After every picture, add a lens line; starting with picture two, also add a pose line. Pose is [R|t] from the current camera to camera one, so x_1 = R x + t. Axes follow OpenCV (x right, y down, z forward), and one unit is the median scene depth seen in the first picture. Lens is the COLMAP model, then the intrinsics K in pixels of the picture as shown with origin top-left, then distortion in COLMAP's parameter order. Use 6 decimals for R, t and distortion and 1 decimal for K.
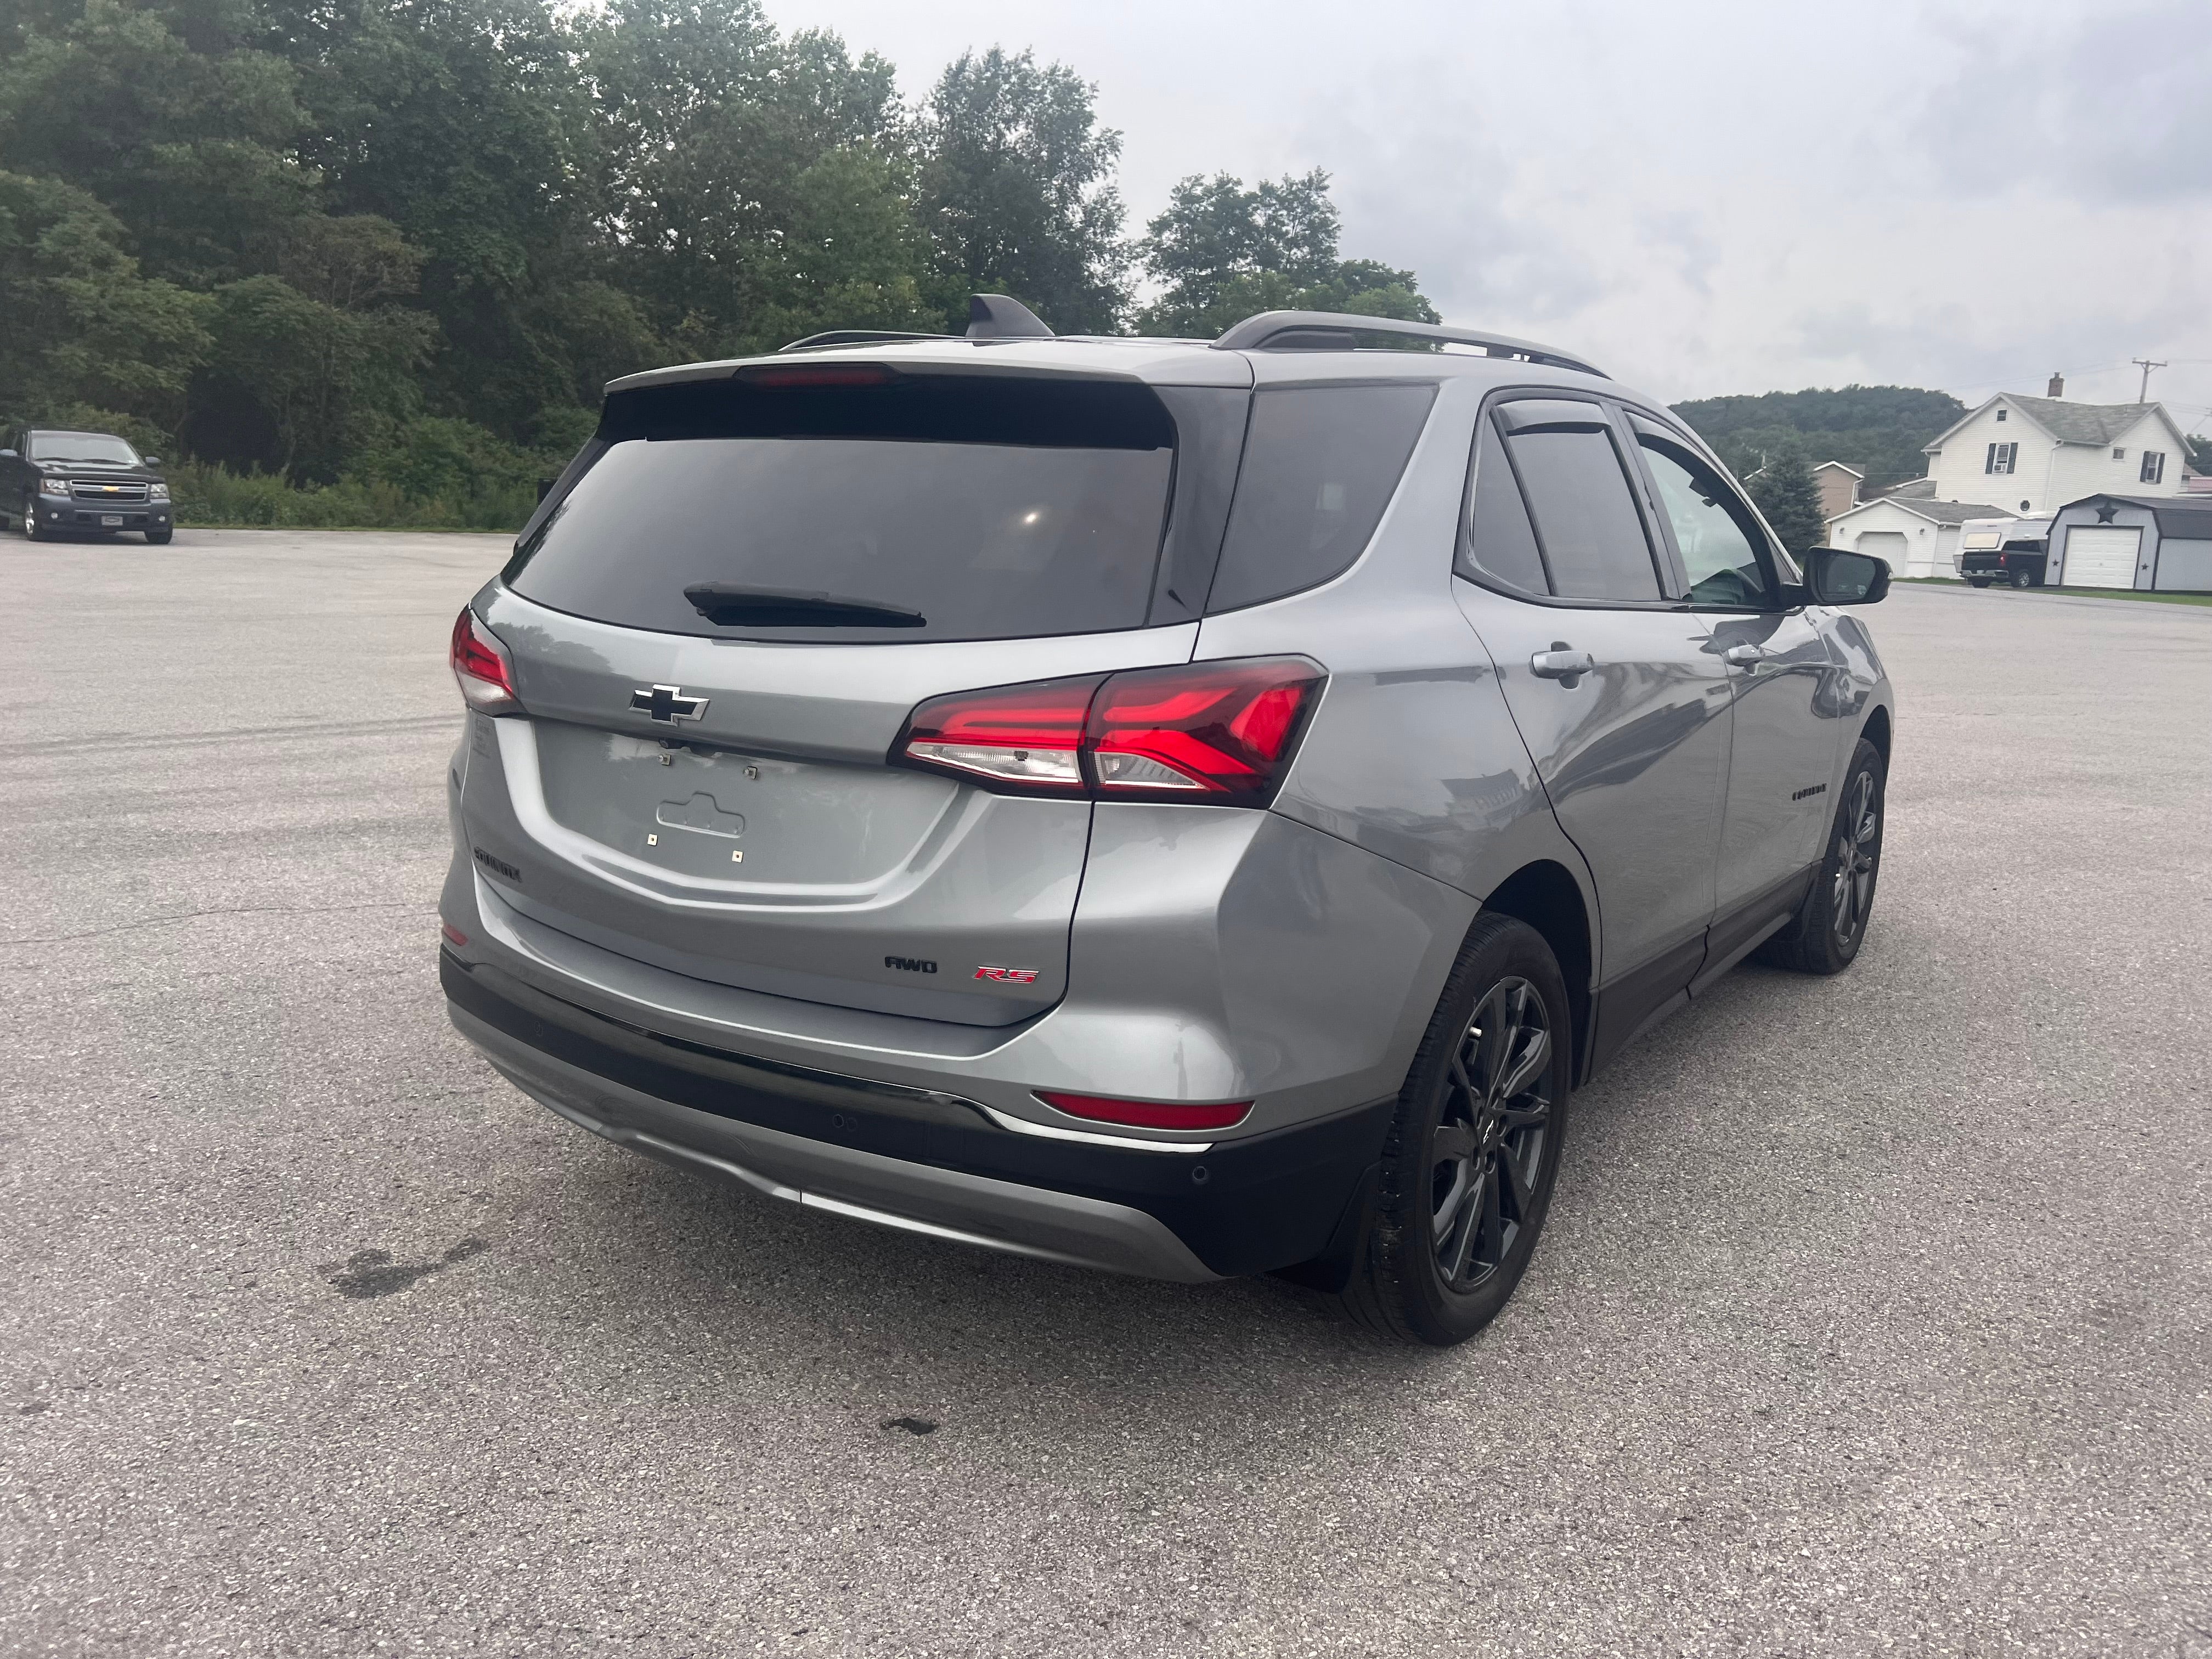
lens RADIAL K [[1663.5, 0, 1150.5], [0, 1663.5, 802.8], [0, 0, 1]] dist [0.043853, -0.048276]
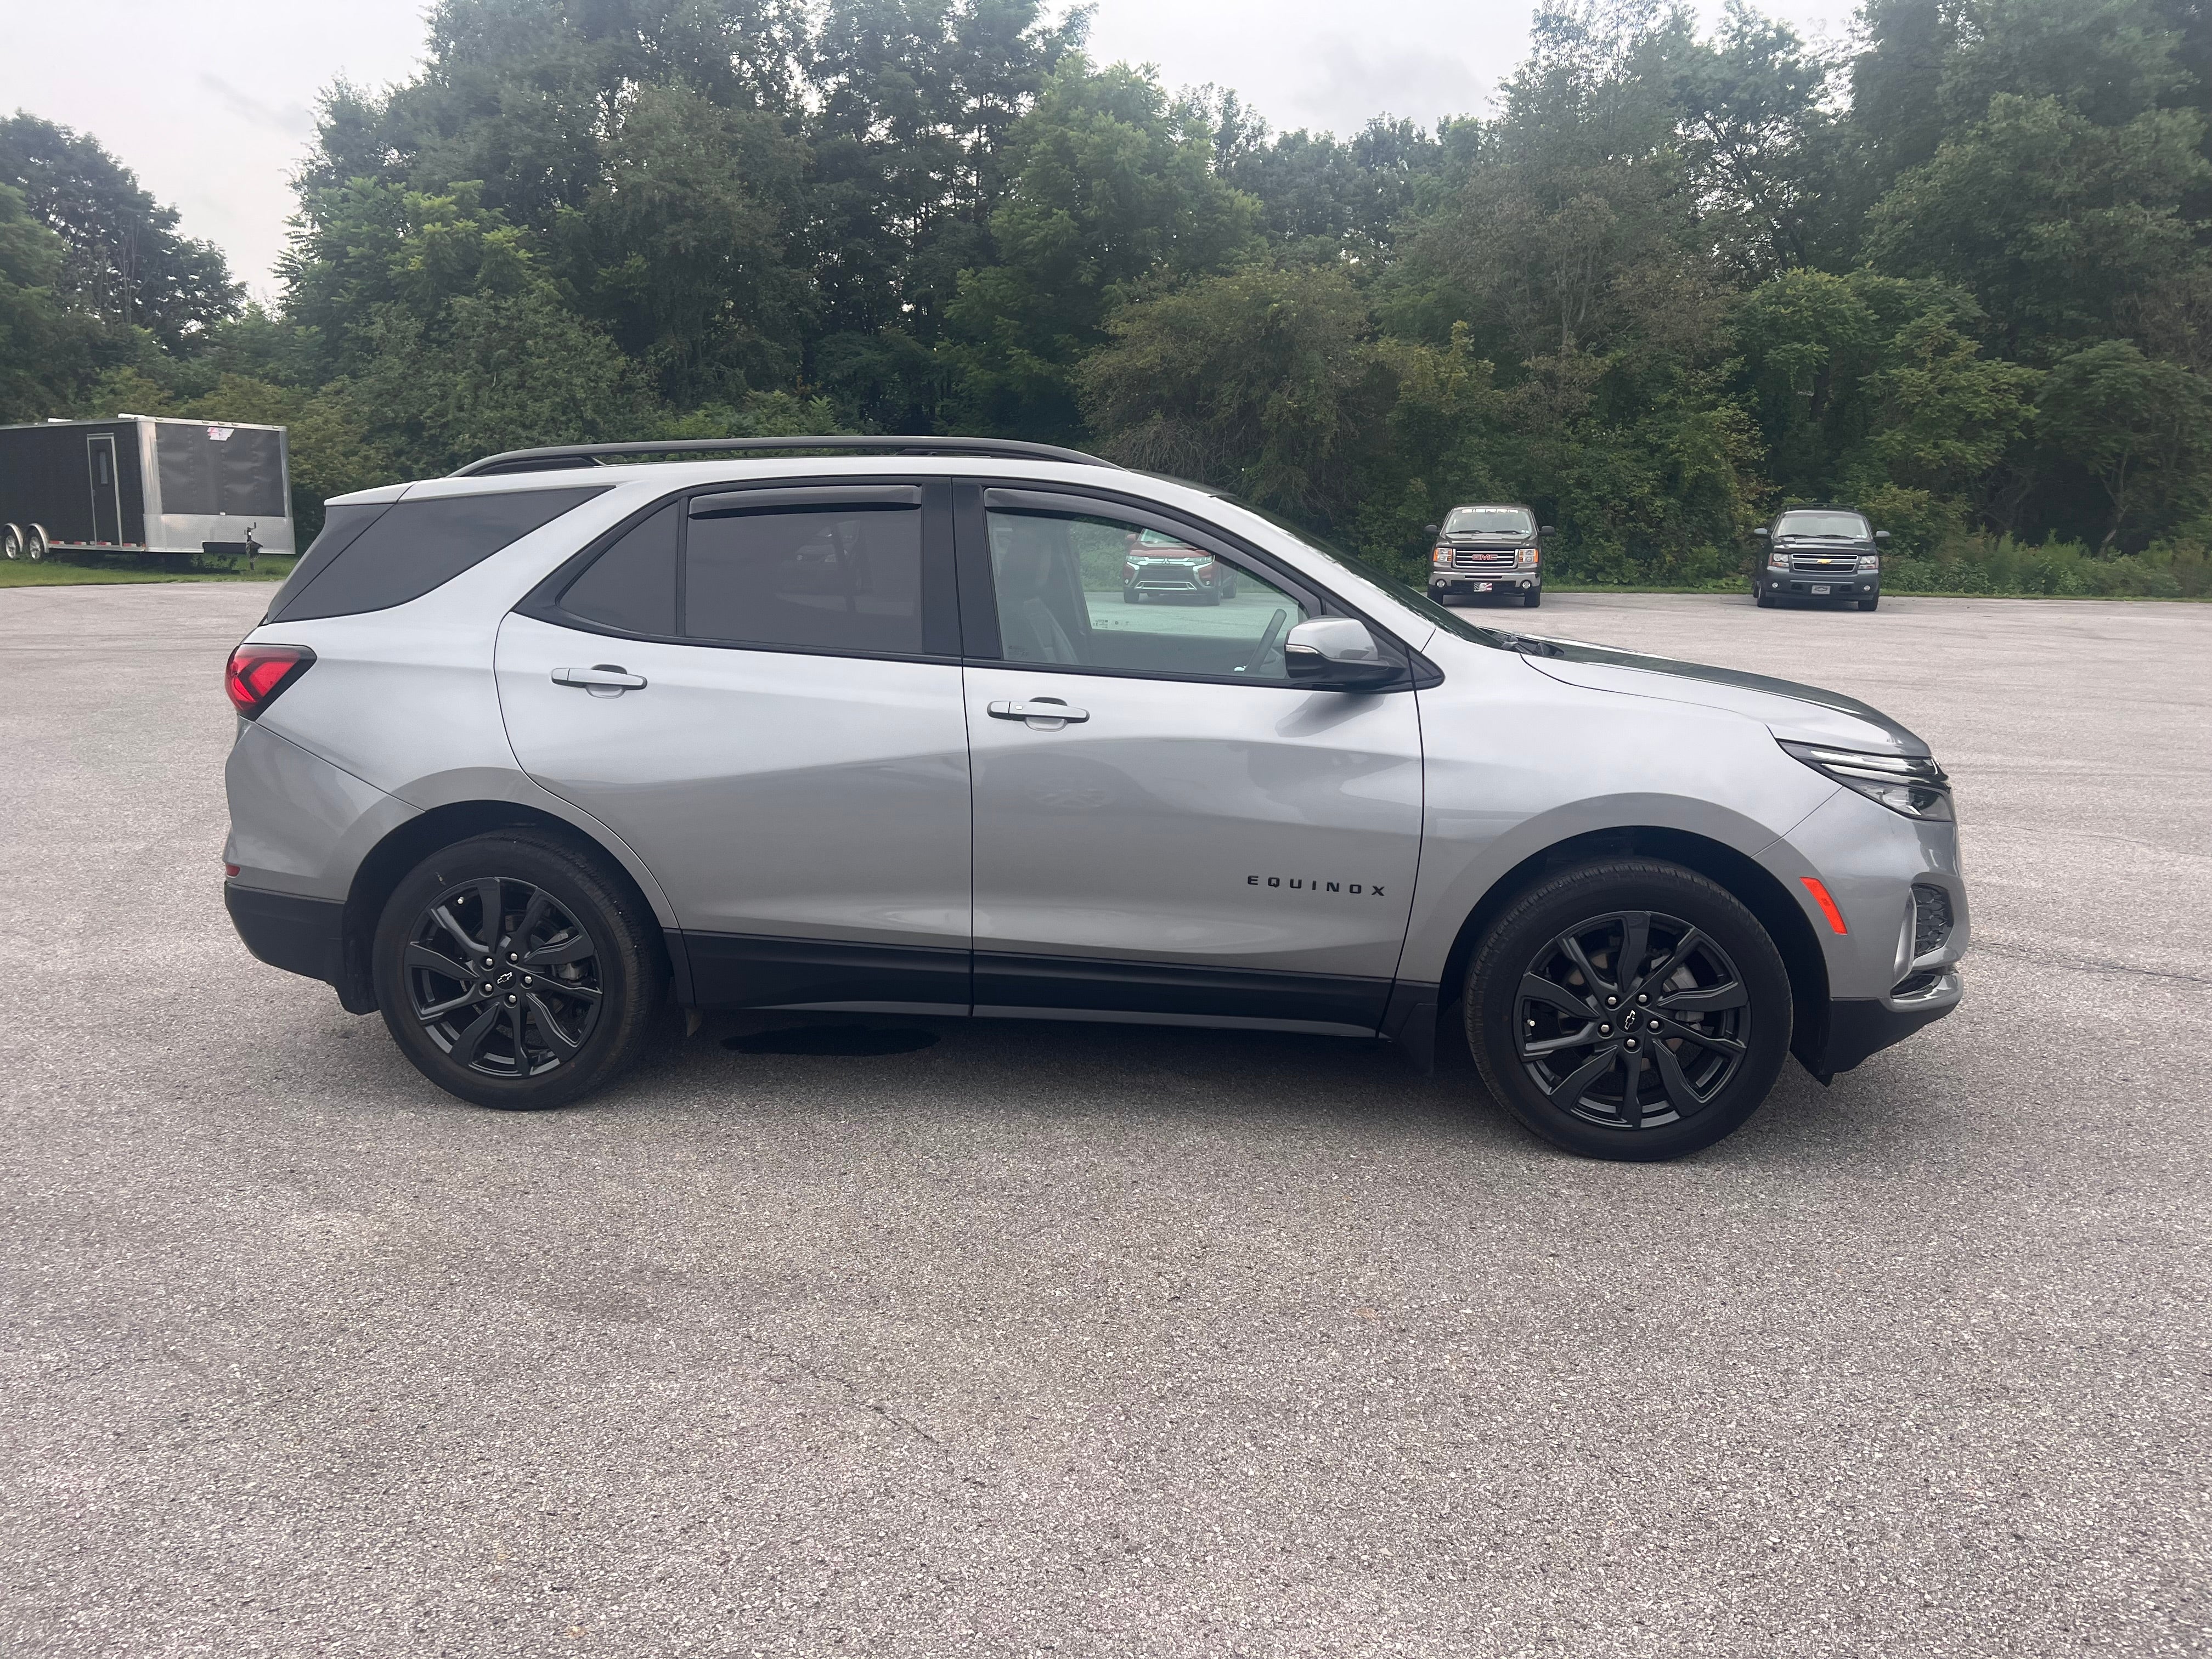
lens RADIAL K [[1689.7, 0, 1106.0], [0, 1689.7, 829.5], [0, 0, 1]] dist [0.044632, -0.055896]
pose [[0.453735, 0.128388, -0.881839, 0.103644], [-0.152561, 0.986149, 0.065076, -0.006937], [0.877980, 0.105007, 0.467038, 0.043018]]
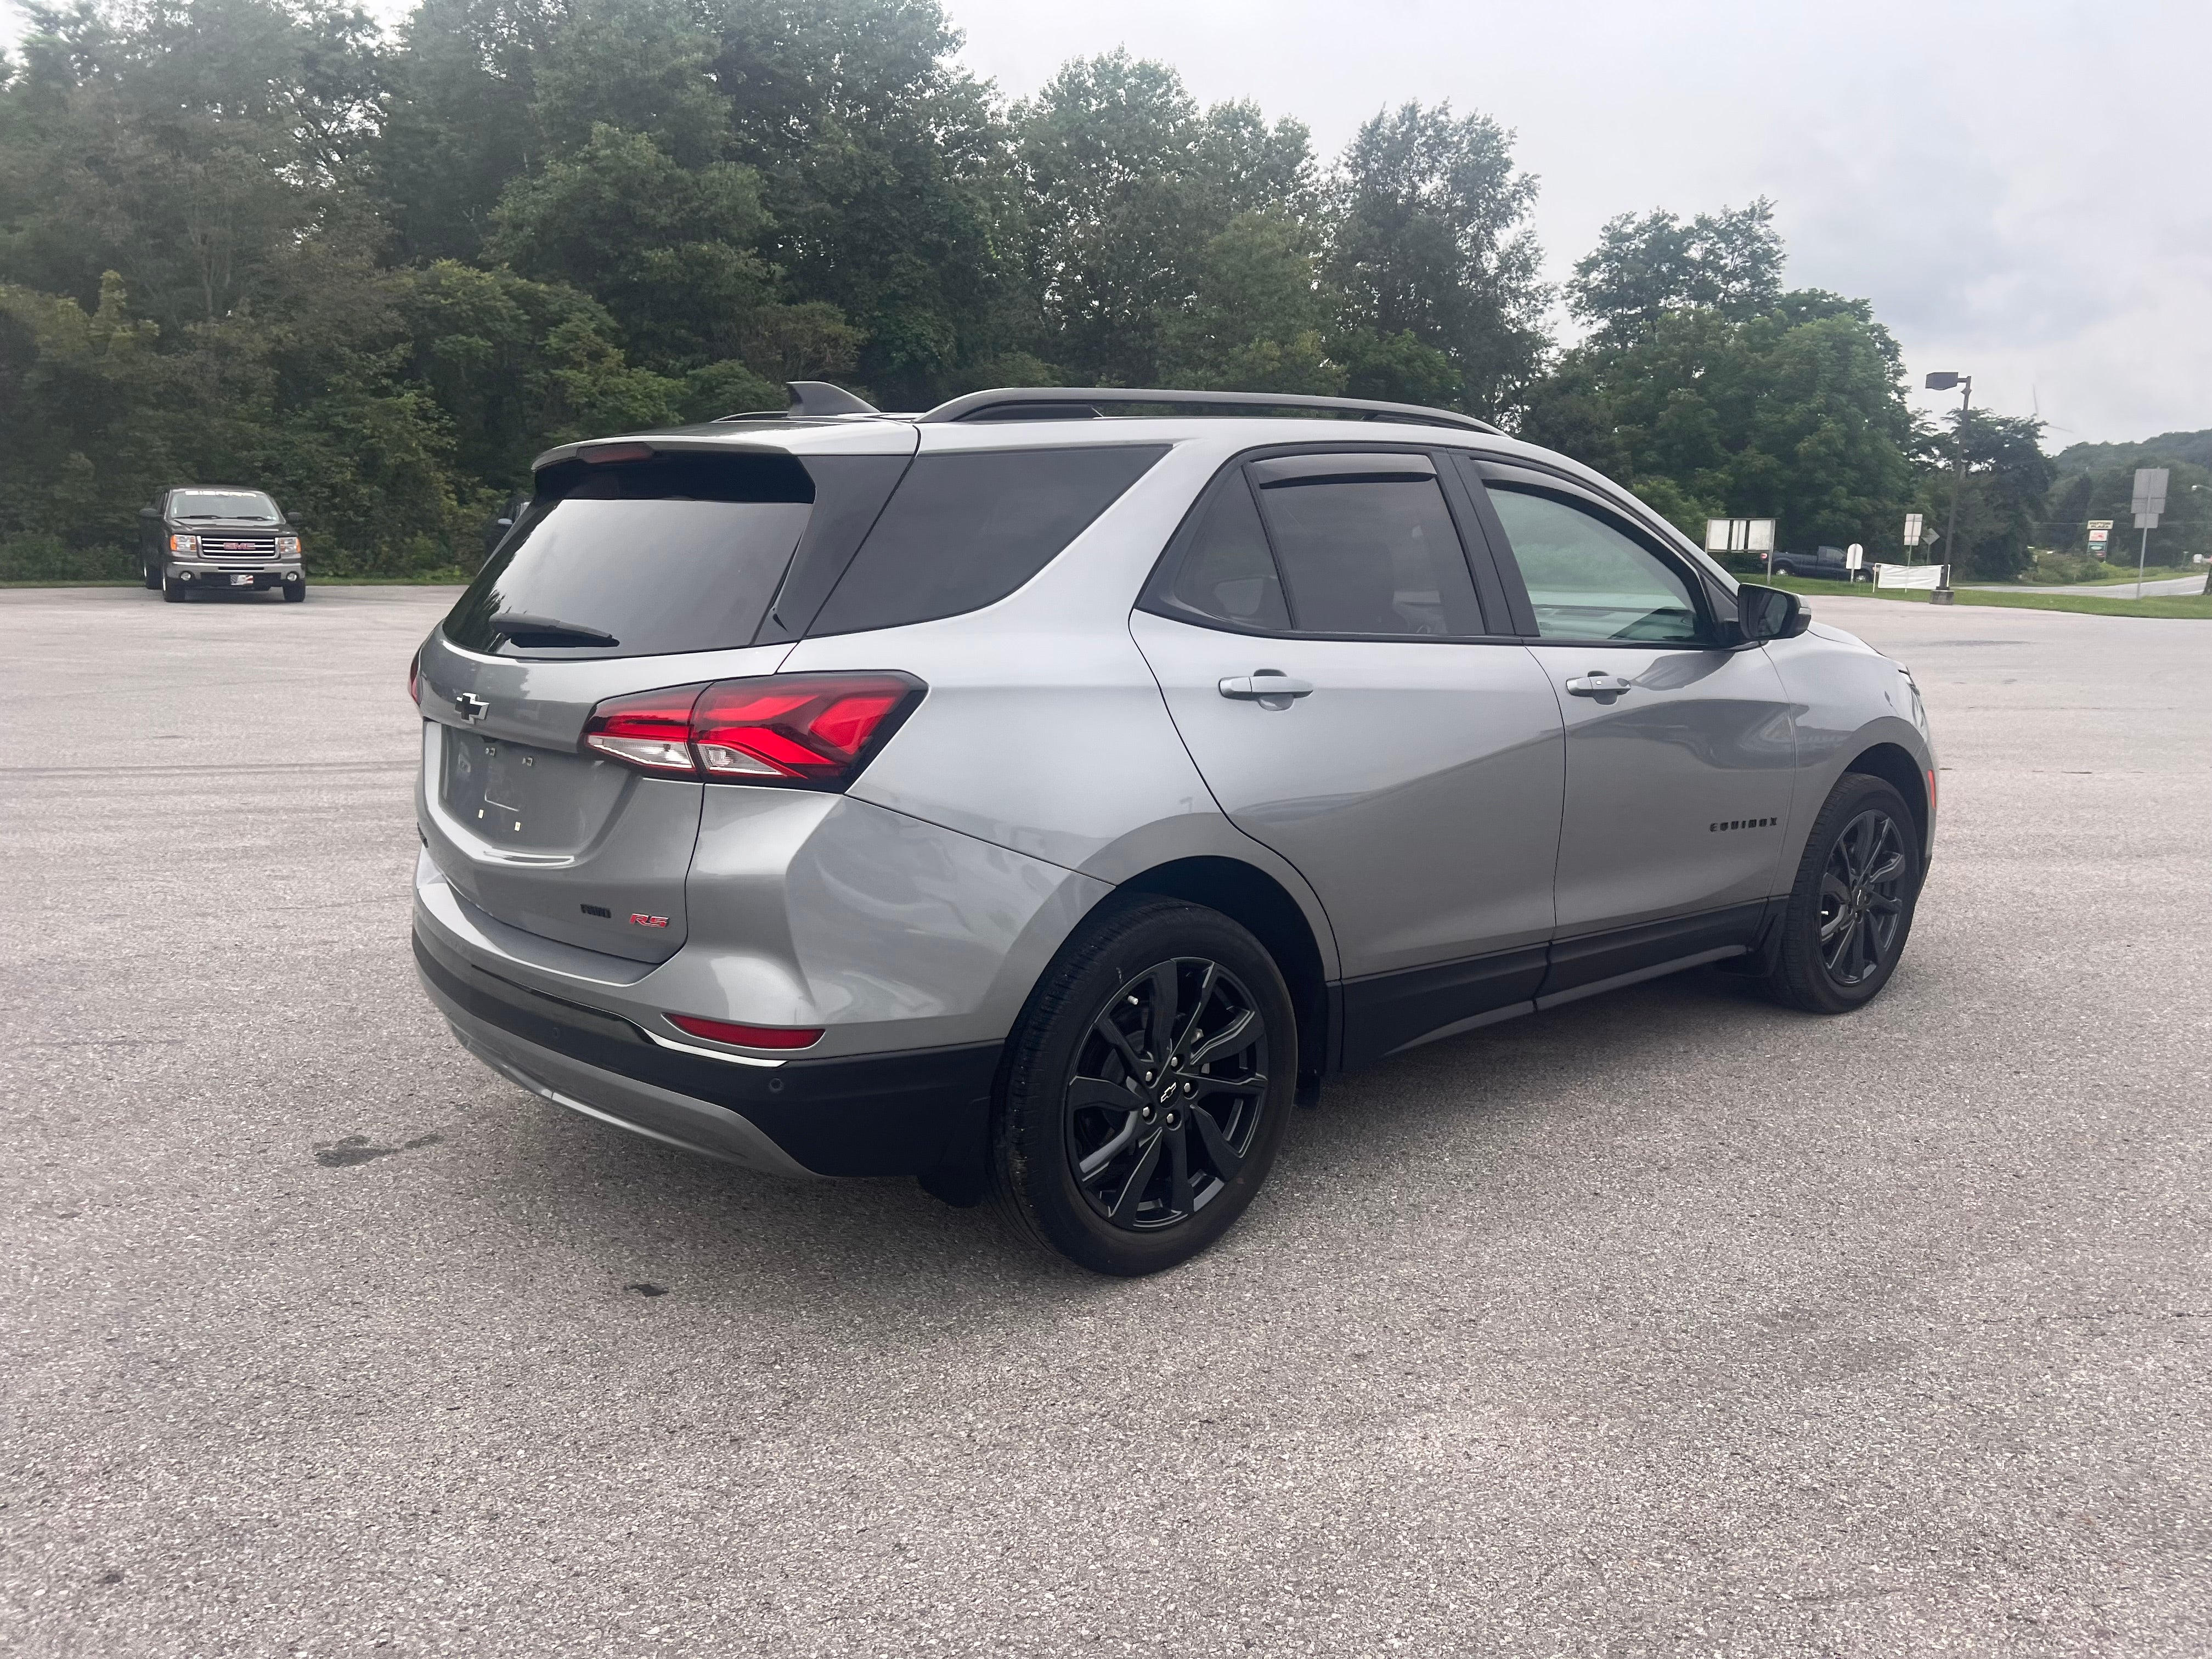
lens RADIAL K [[1663.5, 0, 1150.5], [0, 1663.5, 802.8], [0, 0, 1]] dist [0.043853, -0.048276]
pose [[0.968786, 0.023062, -0.246822, 0.026923], [-0.030149, 0.999233, -0.024972, 0.001570], [0.246056, 0.031634, 0.968739, -0.006495]]
